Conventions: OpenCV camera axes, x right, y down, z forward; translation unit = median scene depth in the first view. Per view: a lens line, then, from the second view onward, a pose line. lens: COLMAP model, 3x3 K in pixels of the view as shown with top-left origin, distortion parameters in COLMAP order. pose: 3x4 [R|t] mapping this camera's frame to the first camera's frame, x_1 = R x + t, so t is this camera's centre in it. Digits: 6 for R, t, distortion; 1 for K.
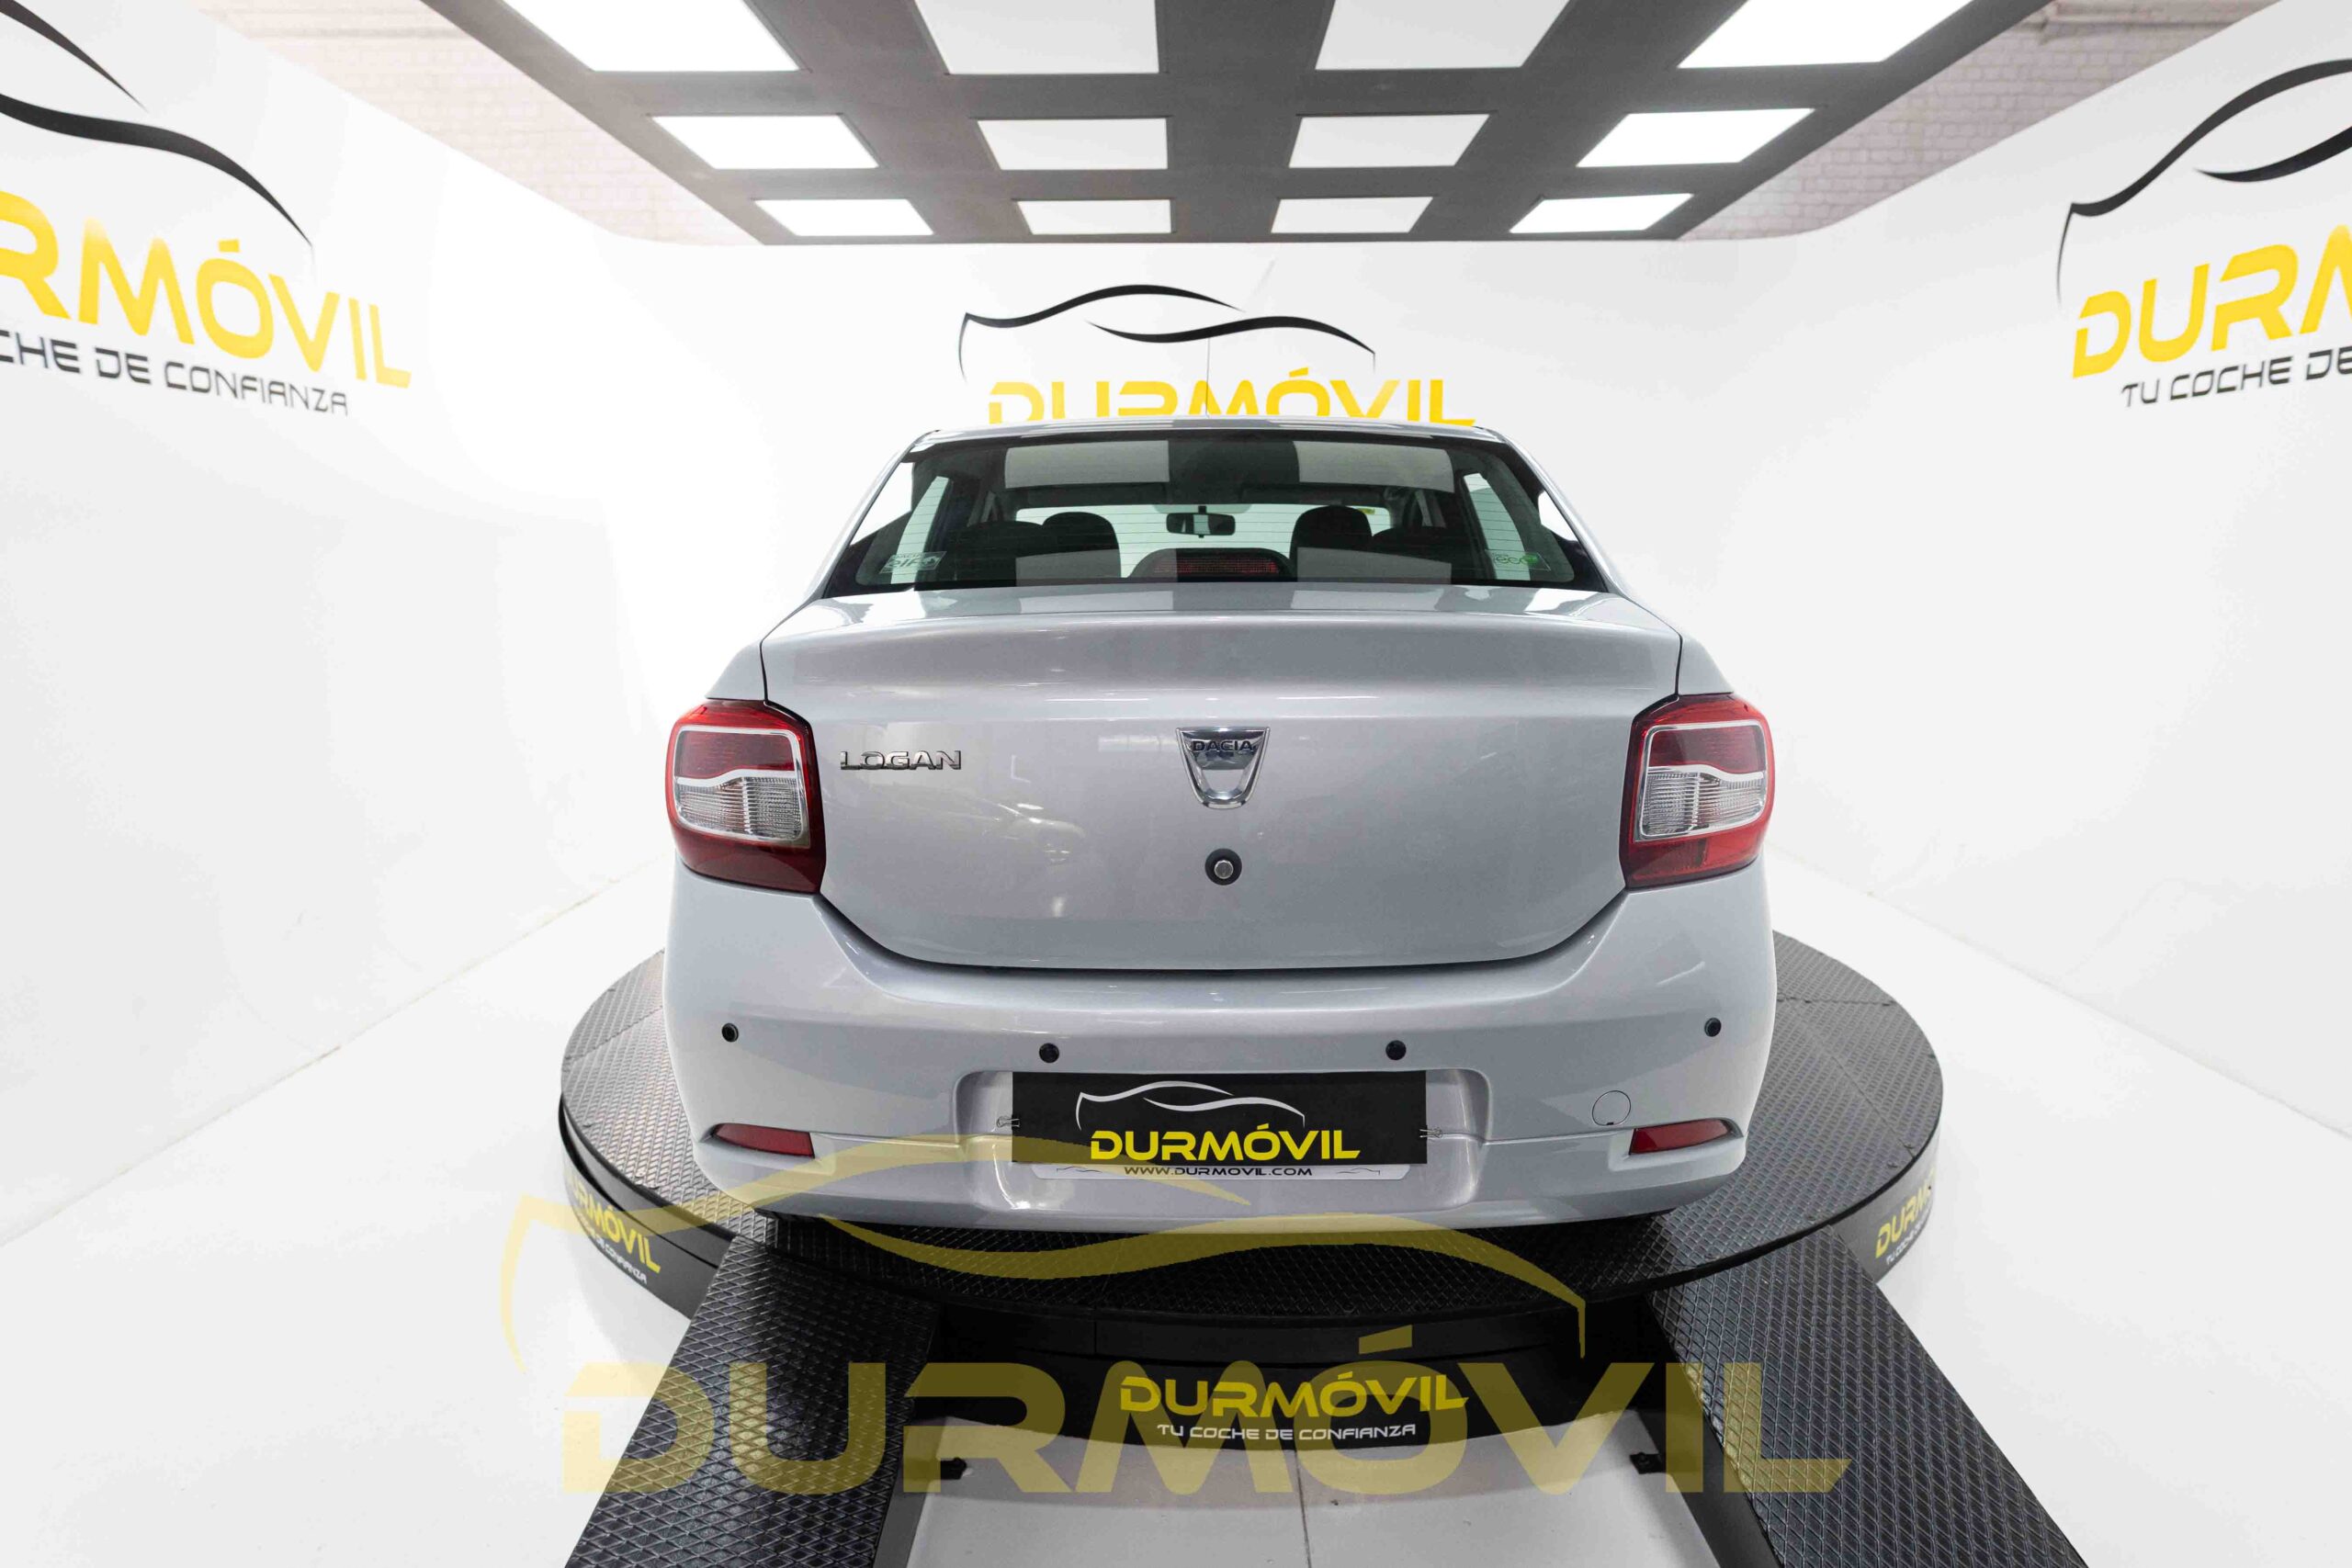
lens RADIAL K [[1404.5, 0, 1194.7], [0, 1404.5, 791.7], [0, 0, 1]] dist [0.002736, -0.000179]
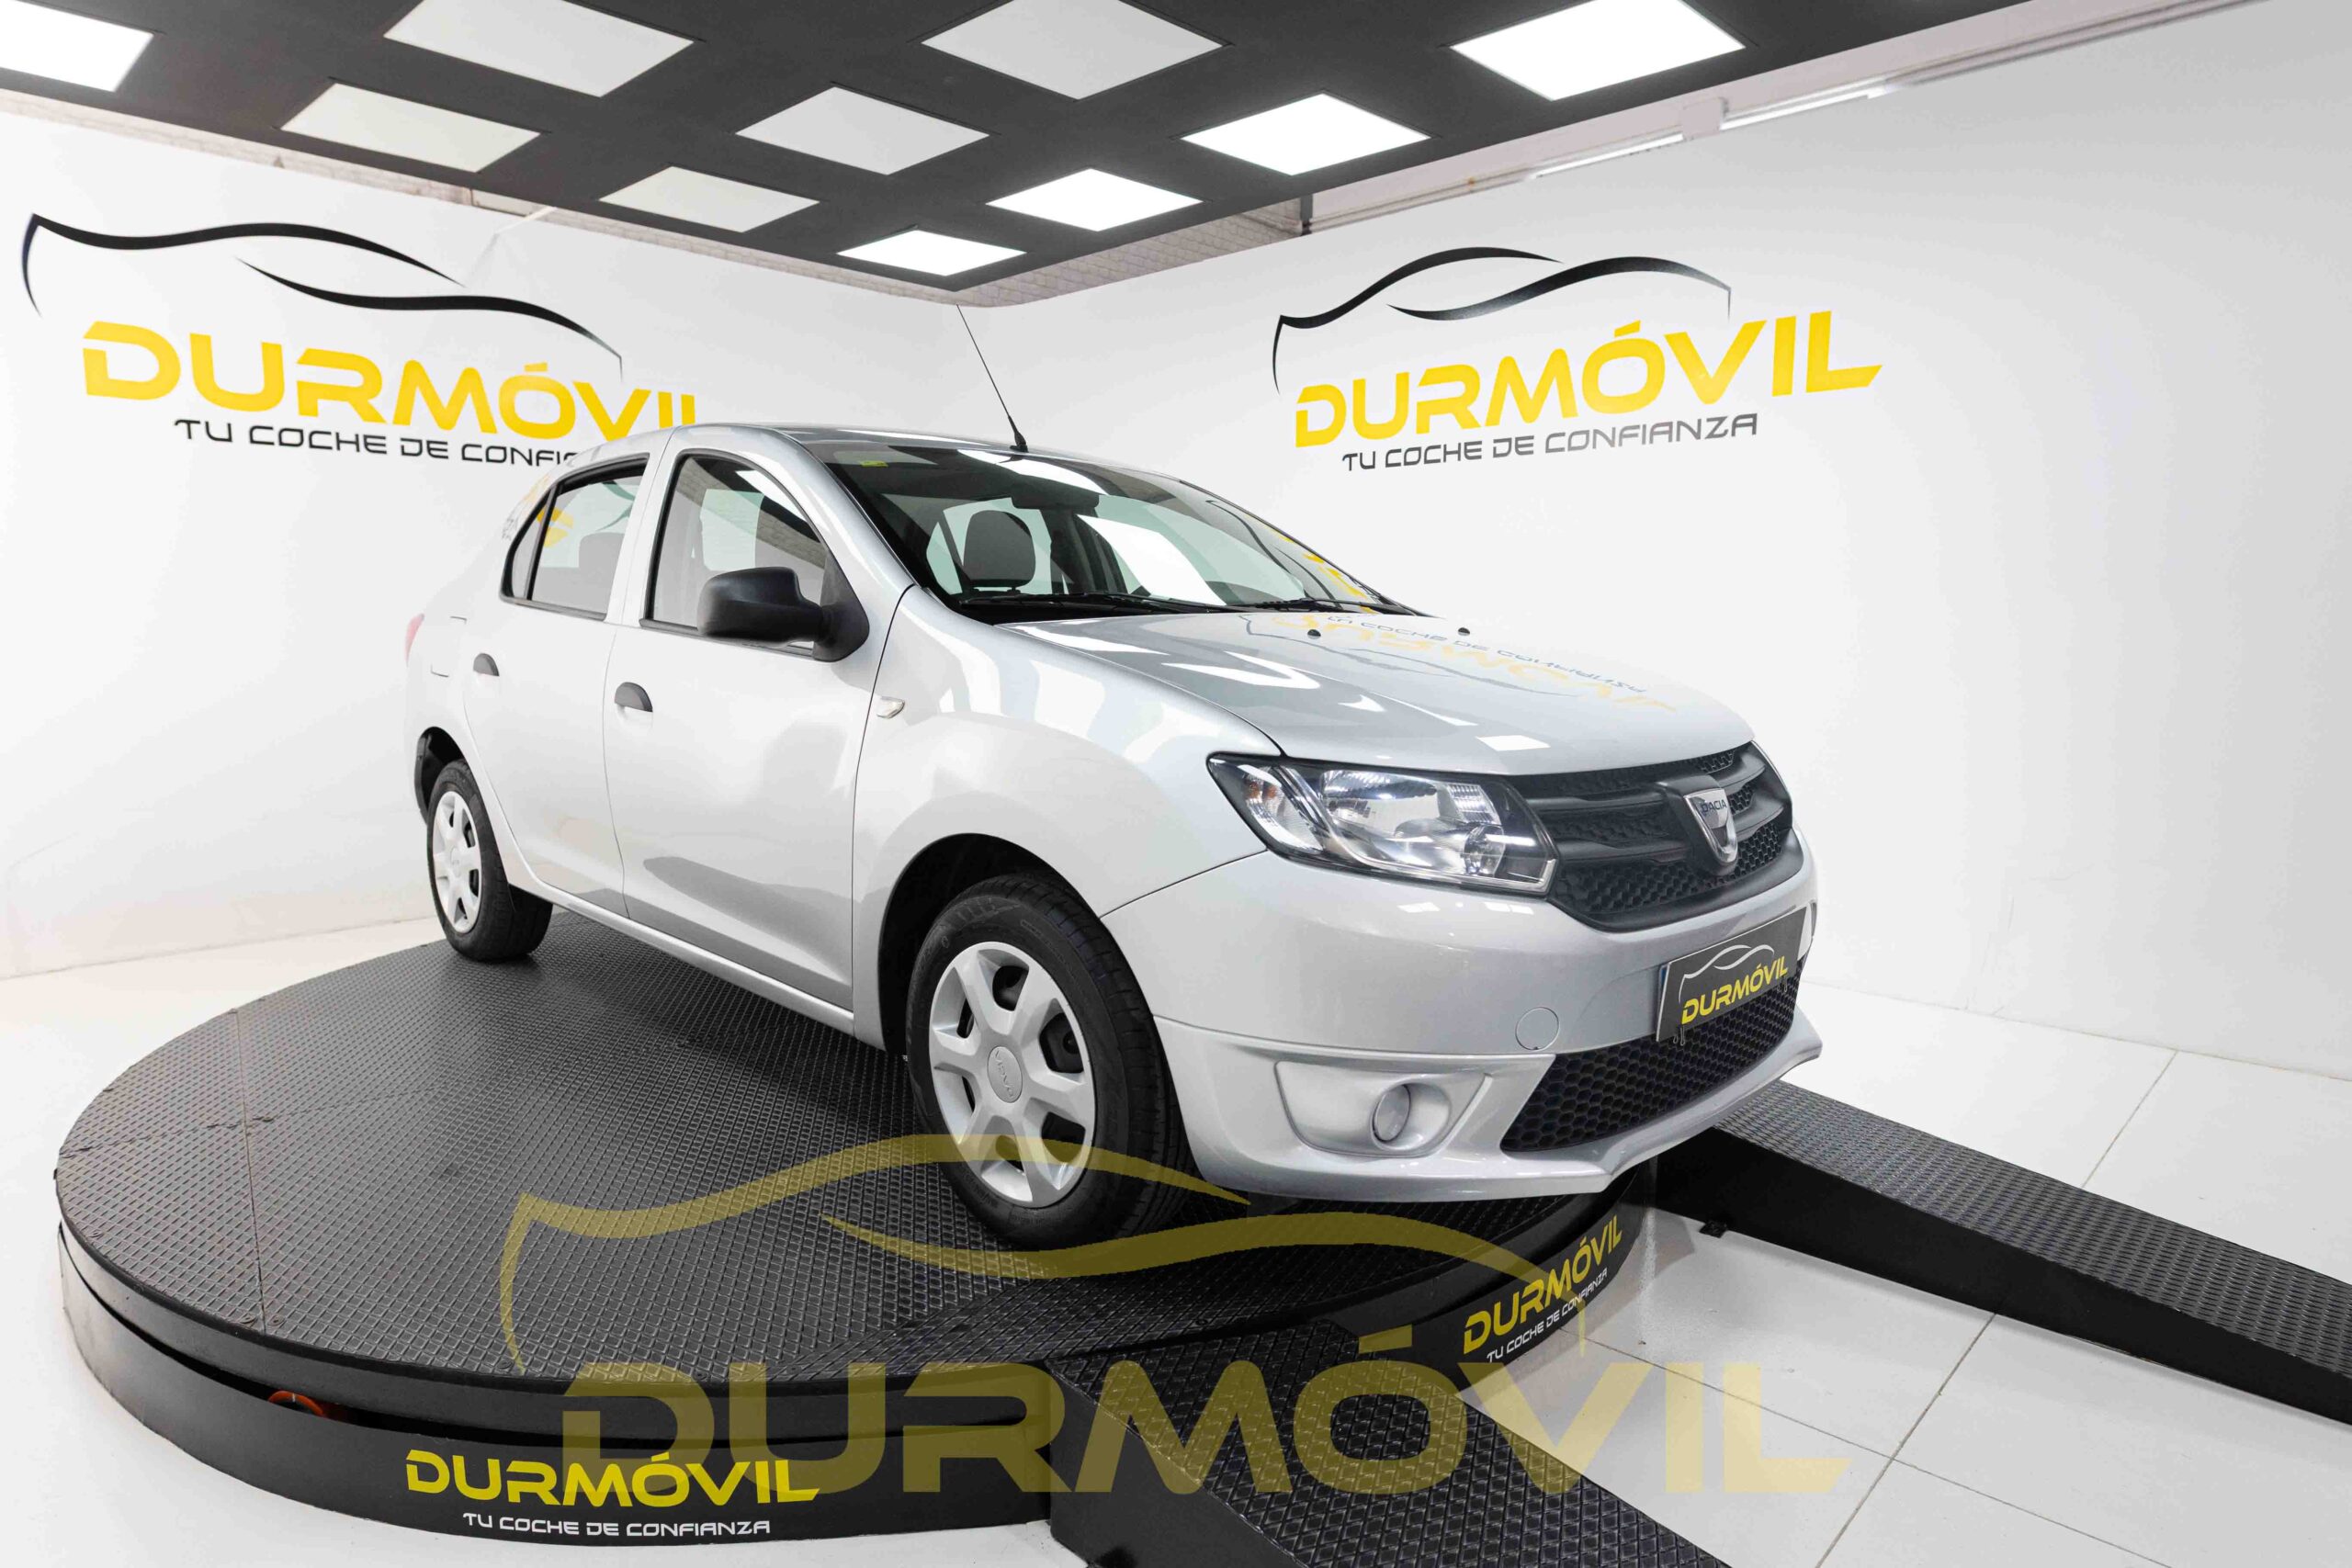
lens RADIAL K [[1364.7, 0, 1191.9], [0, 1364.7, 781.9], [0, 0, 1]] dist [-0.001735, 0.000161]
pose [[0.681675, -0.081304, 0.727124, -0.463678], [0.121456, 0.992593, -0.002878, 0.012566], [-0.721504, 0.090275, 0.686500, 0.247713]]
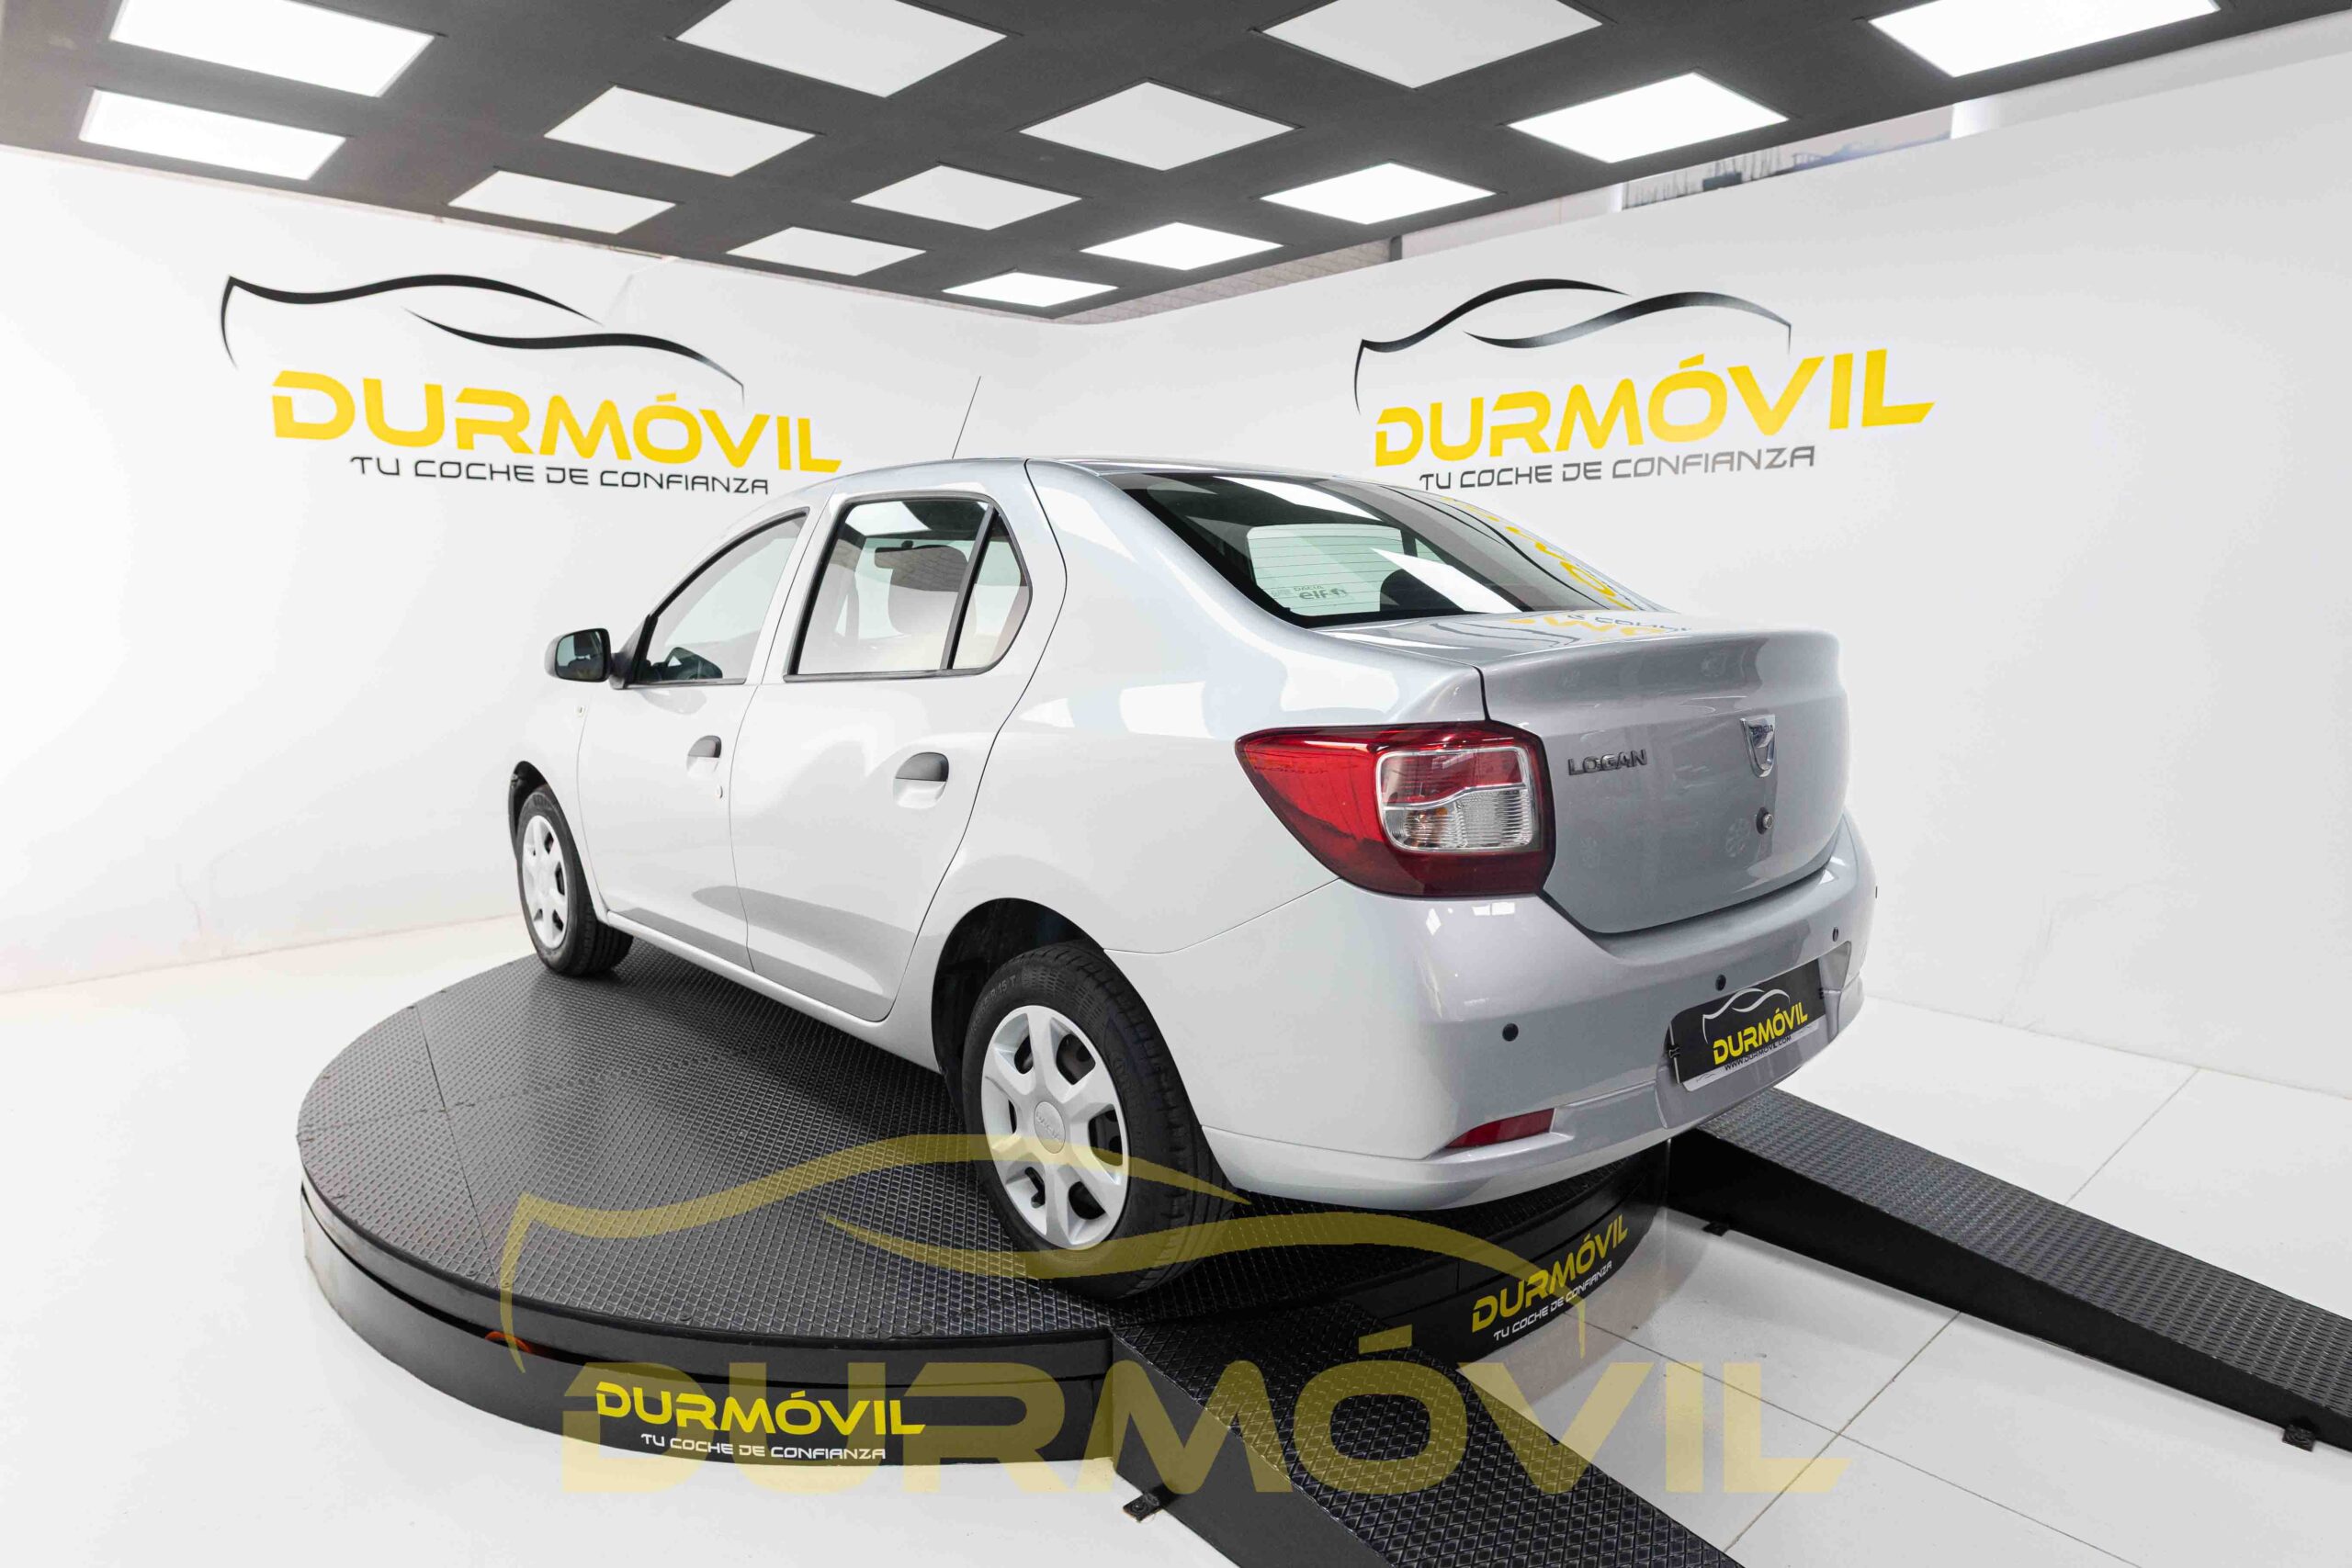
lens RADIAL K [[1368.6, 0, 1213.7], [0, 1368.6, 785.9], [0, 0, 1]] dist [-0.000332, -0.000796]
pose [[0.722872, -0.092624, 0.684746, -0.508550], [0.112891, 0.993491, 0.015210, -0.022830], [-0.681697, 0.066306, 0.728623, 0.169067]]
